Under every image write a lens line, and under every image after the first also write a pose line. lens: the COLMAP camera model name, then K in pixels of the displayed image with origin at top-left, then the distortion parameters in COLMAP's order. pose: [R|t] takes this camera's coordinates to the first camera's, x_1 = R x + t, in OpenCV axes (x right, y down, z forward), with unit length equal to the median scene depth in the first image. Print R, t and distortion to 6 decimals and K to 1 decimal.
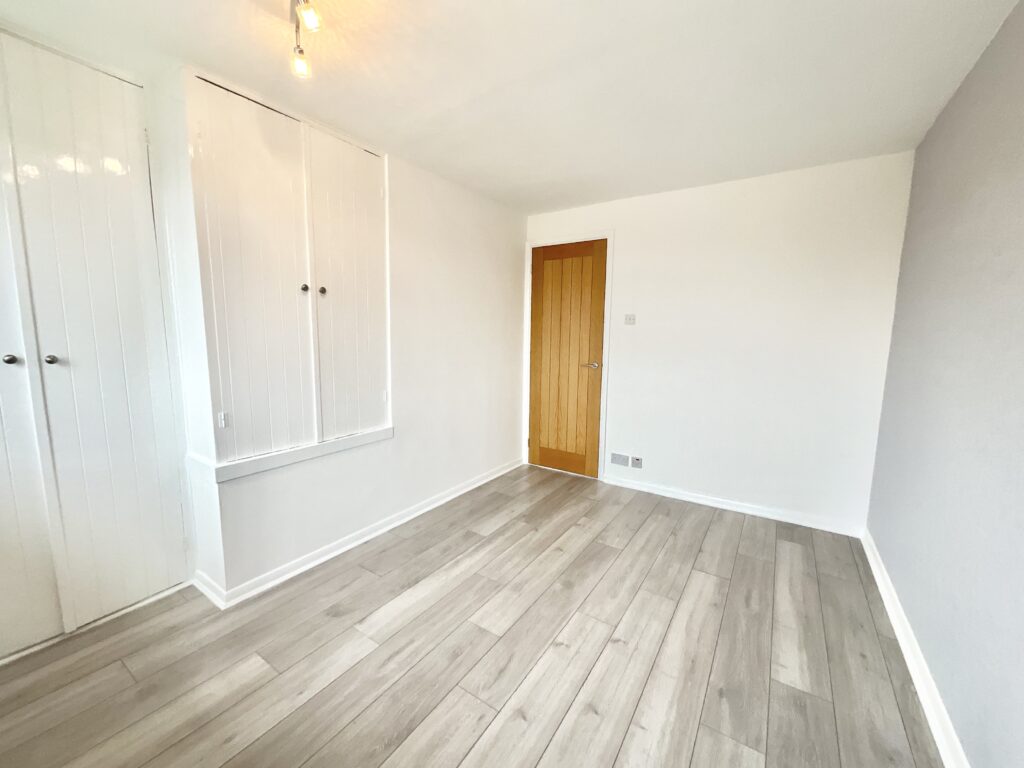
lens RADIAL K [[414.6, 0, 507.5], [0, 414.6, 383.0], [0, 0, 1]] dist [0.004563, -0.001620]
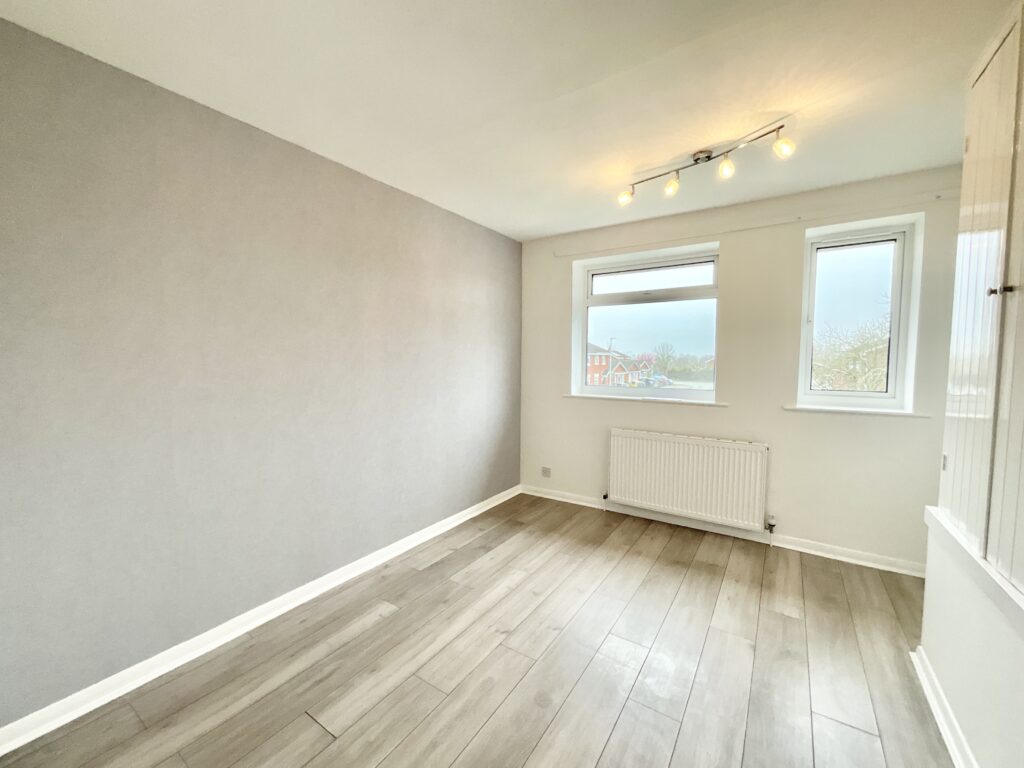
lens RADIAL K [[414.6, 0, 507.4], [0, 414.6, 384.8], [0, 0, 1]] dist [0.004563, -0.001620]
pose [[-0.999784, -0.019949, 0.005806, 0.252591], [-0.018452, 0.980999, 0.193133, -0.236175], [-0.009548, 0.192984, -0.981155, 1.891071]]
